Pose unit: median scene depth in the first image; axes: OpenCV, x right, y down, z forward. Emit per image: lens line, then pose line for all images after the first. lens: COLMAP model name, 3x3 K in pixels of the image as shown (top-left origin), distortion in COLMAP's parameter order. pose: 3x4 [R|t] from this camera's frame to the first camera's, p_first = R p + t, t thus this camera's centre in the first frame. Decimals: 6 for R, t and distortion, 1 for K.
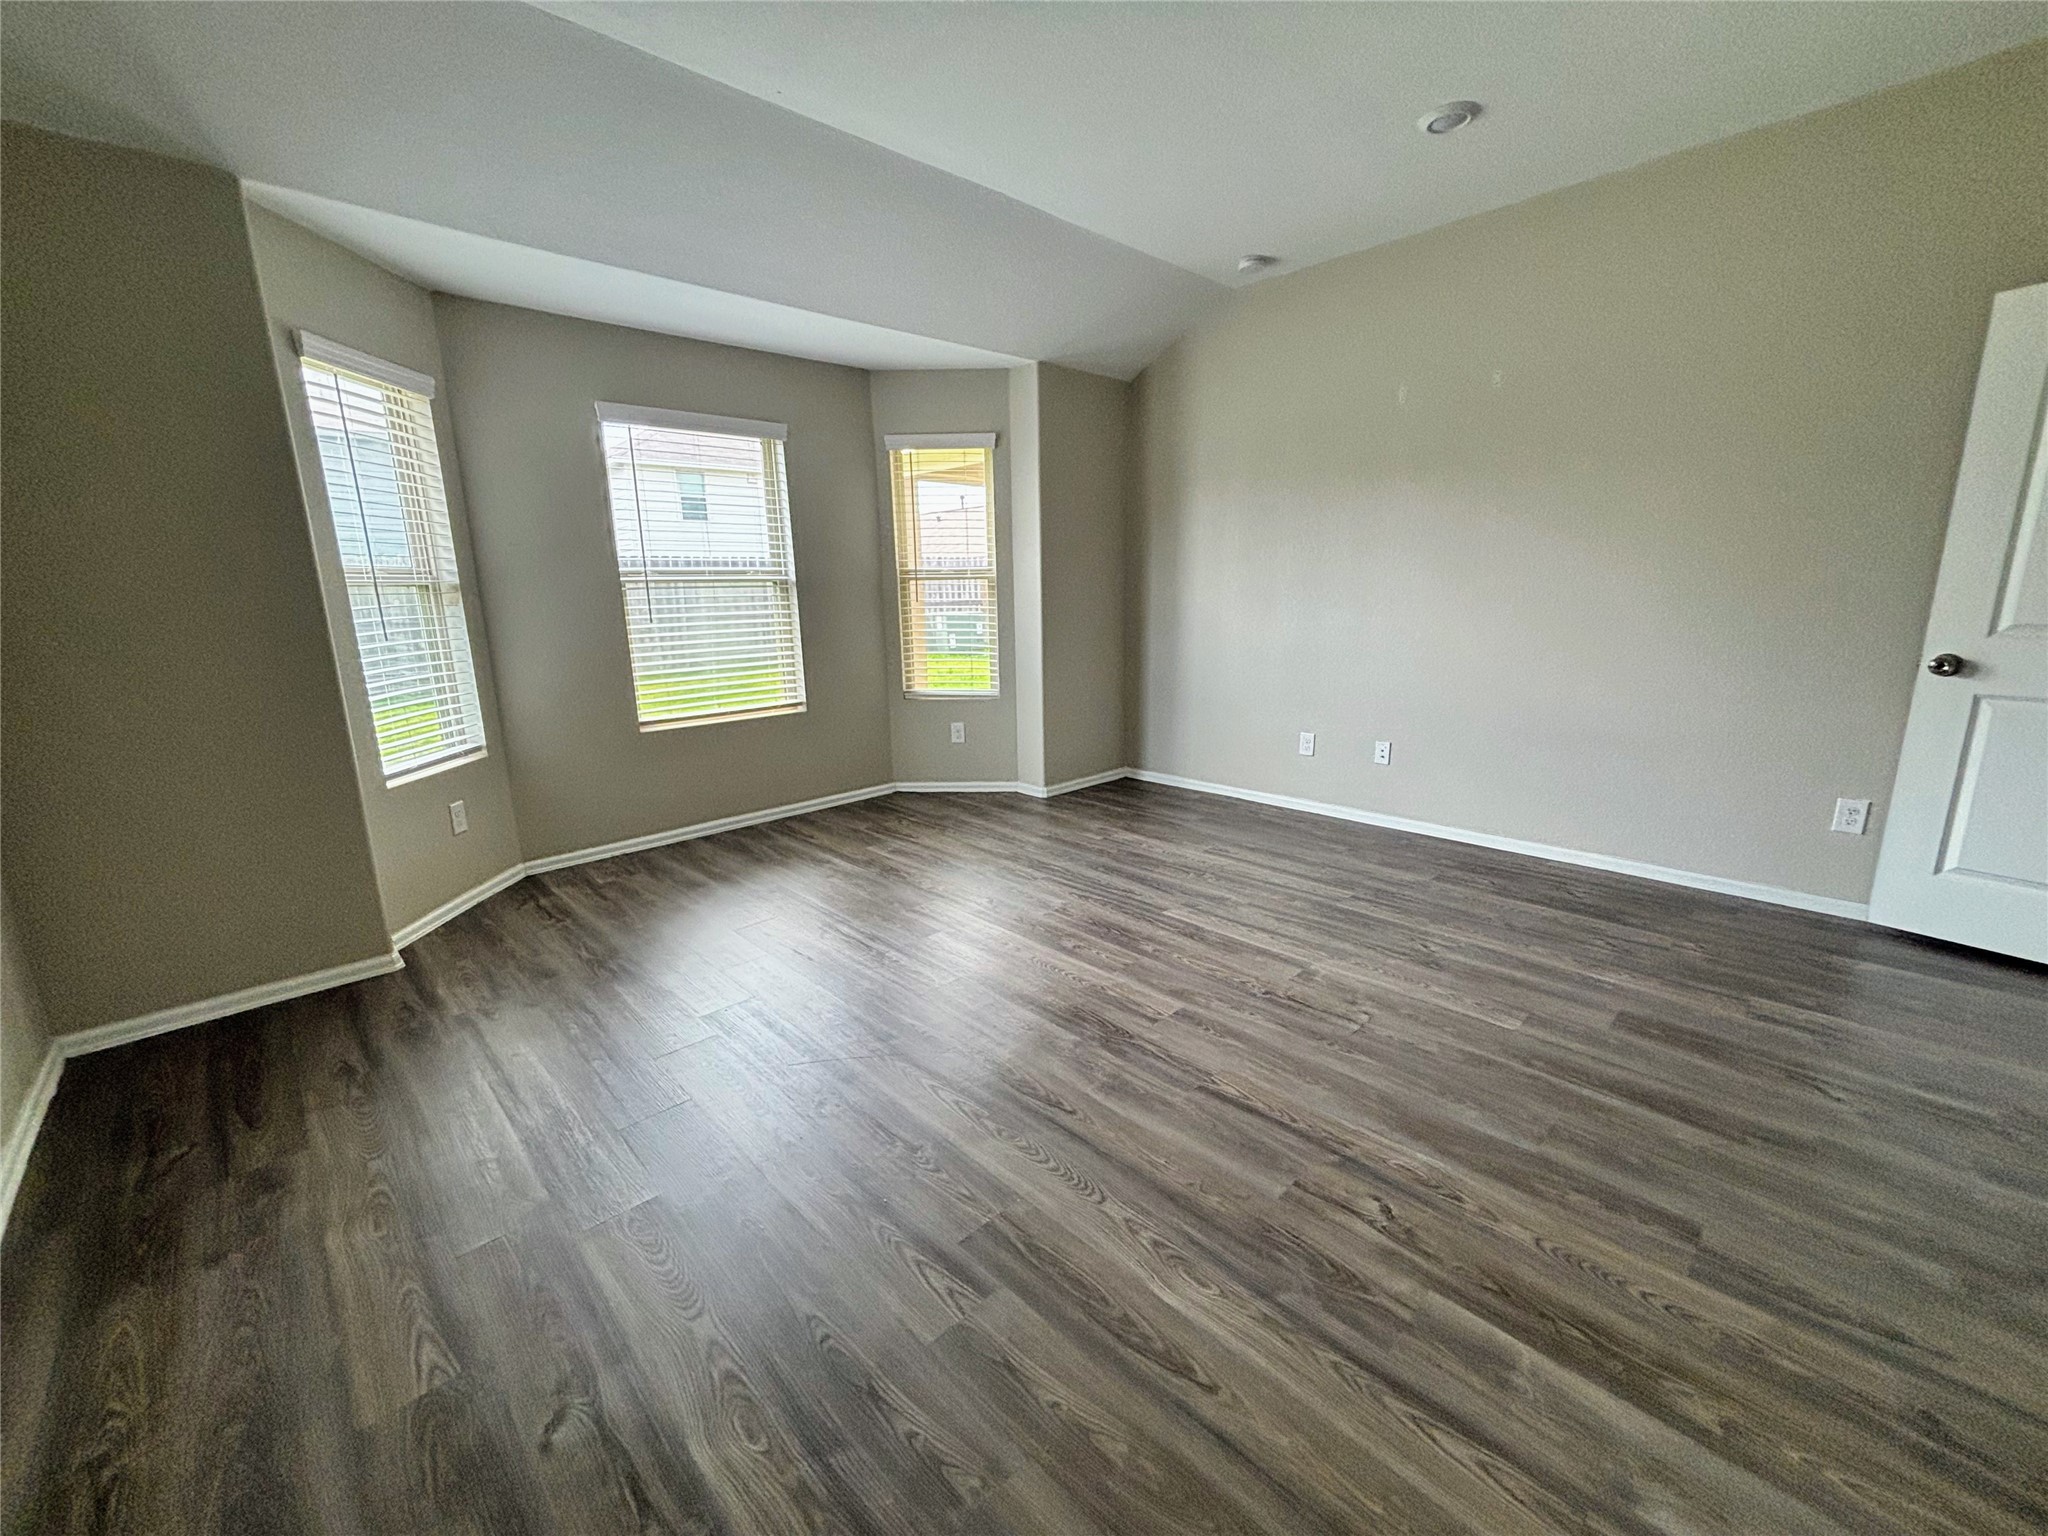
lens RADIAL K [[820.7, 0, 1019.6], [0, 820.7, 768.5], [0, 0, 1]] dist [-0.000143, 0.000004]
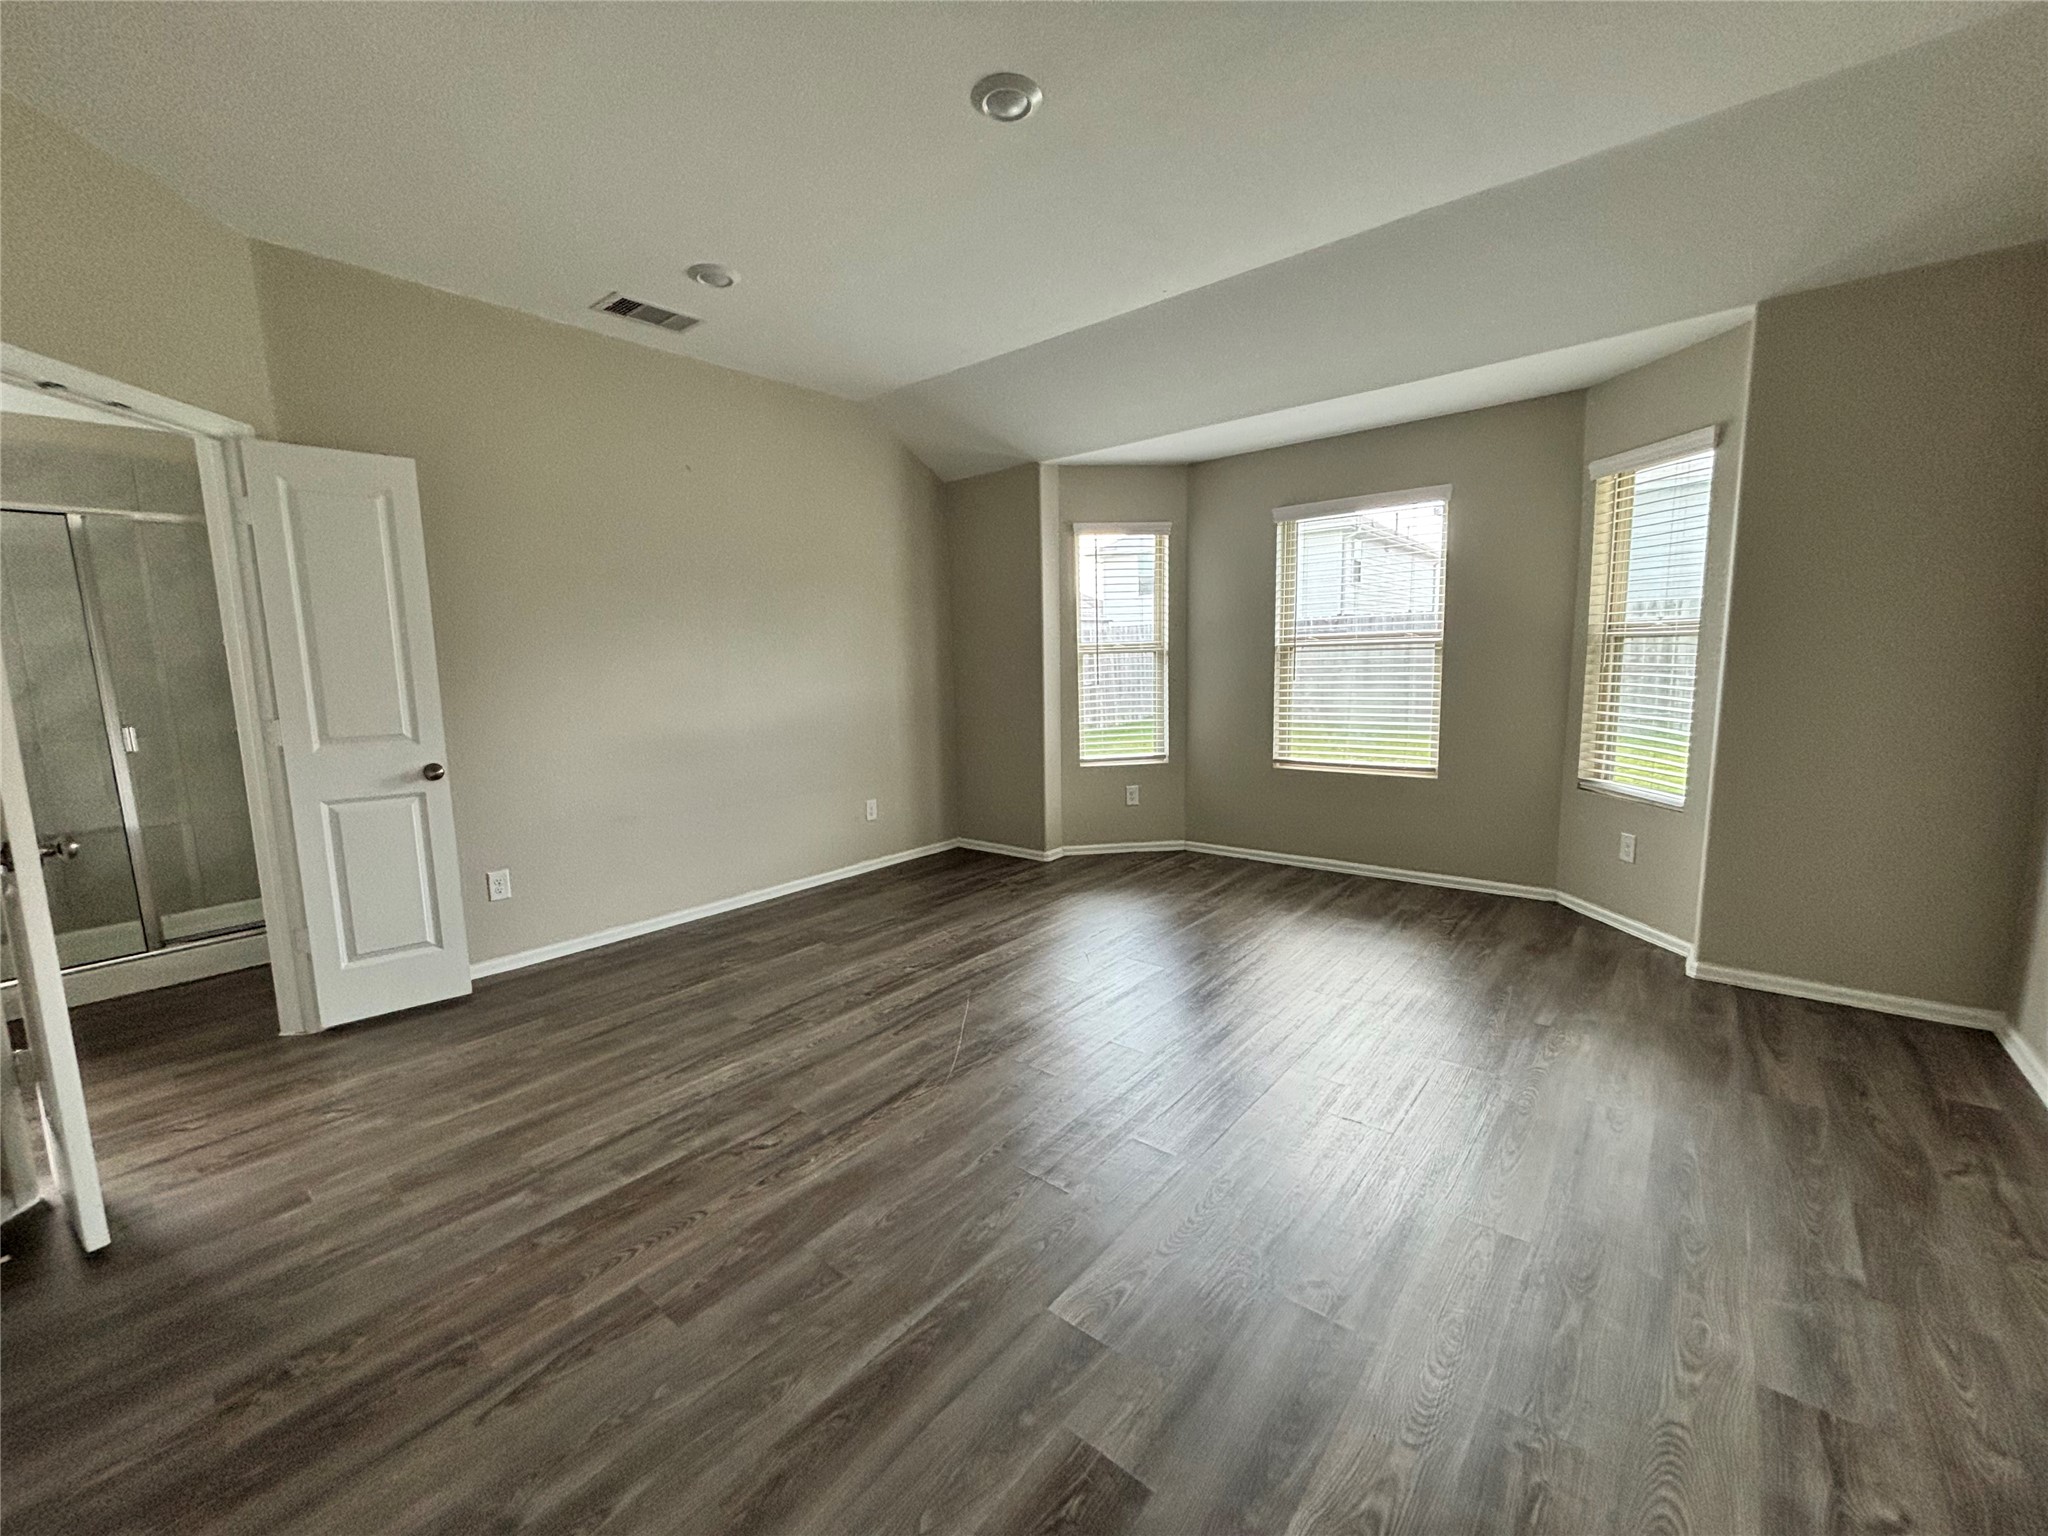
lens RADIAL K [[820.7, 0, 1019.6], [0, 820.7, 768.5], [0, 0, 1]] dist [-0.000143, 0.000004]
pose [[0.120668, 0.154040, -0.980669, 0.958370], [-0.195772, 0.972179, 0.128617, -0.172379], [0.973197, 0.176467, 0.147467, 0.619161]]
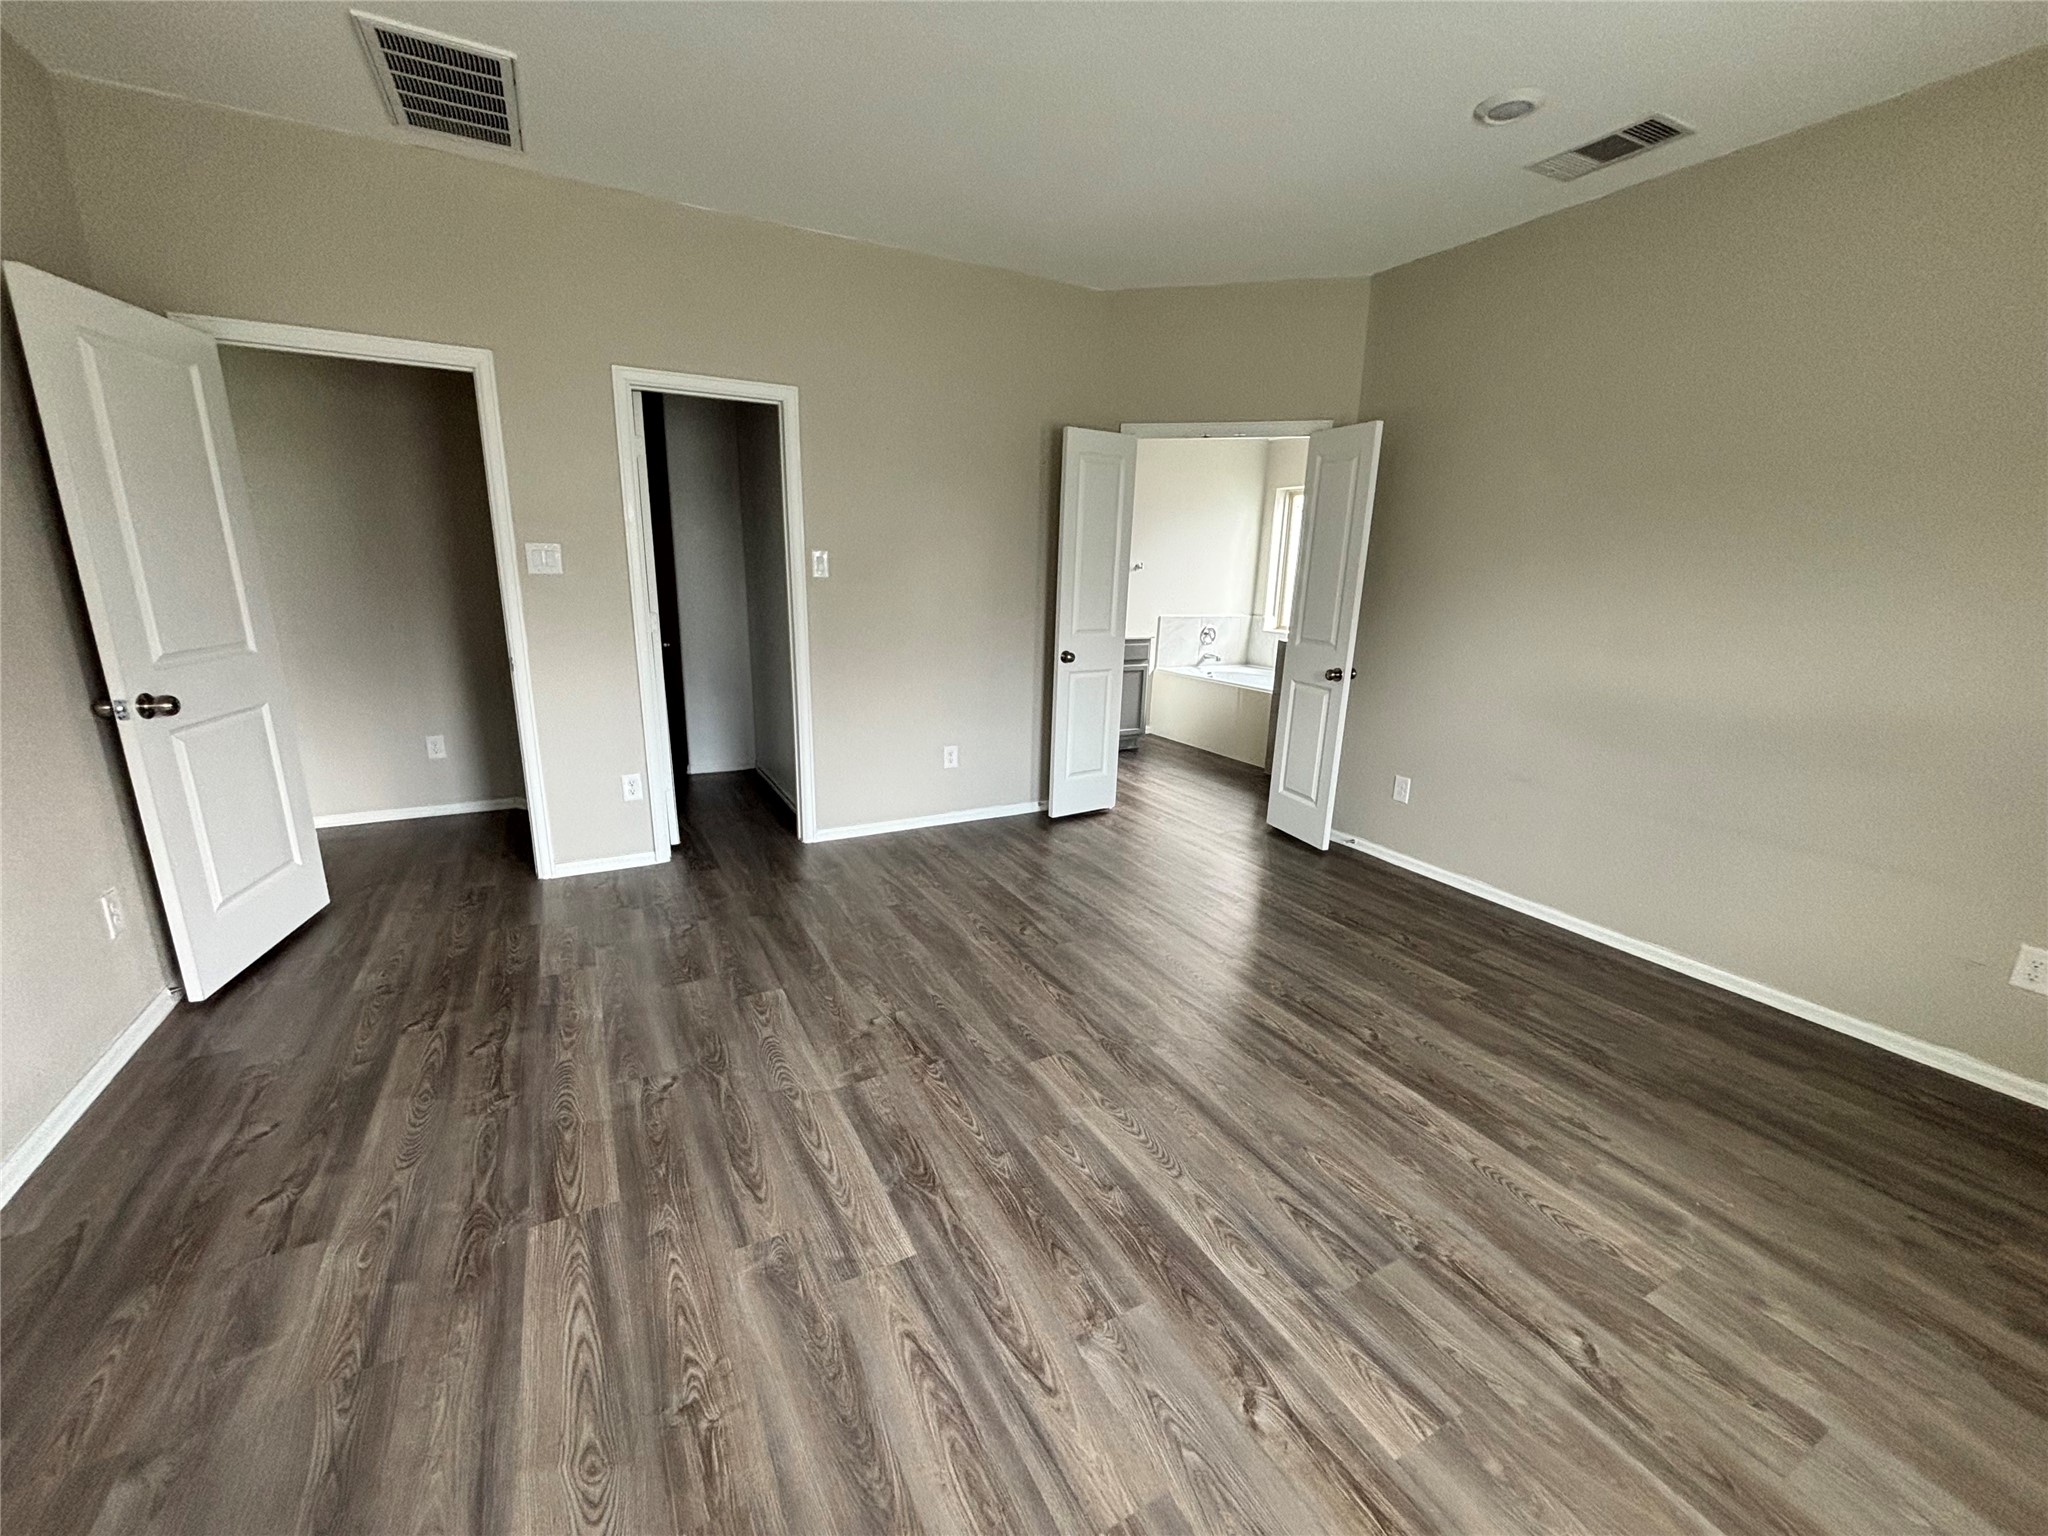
lens RADIAL K [[820.7, 0, 1019.6], [0, 820.7, 768.5], [0, 0, 1]] dist [-0.000143, 0.000004]
pose [[-0.965393, -0.064474, 0.252704, -0.006224], [0.054281, 0.898068, 0.436495, -0.365026], [-0.255088, 0.435107, -0.863488, 1.411451]]
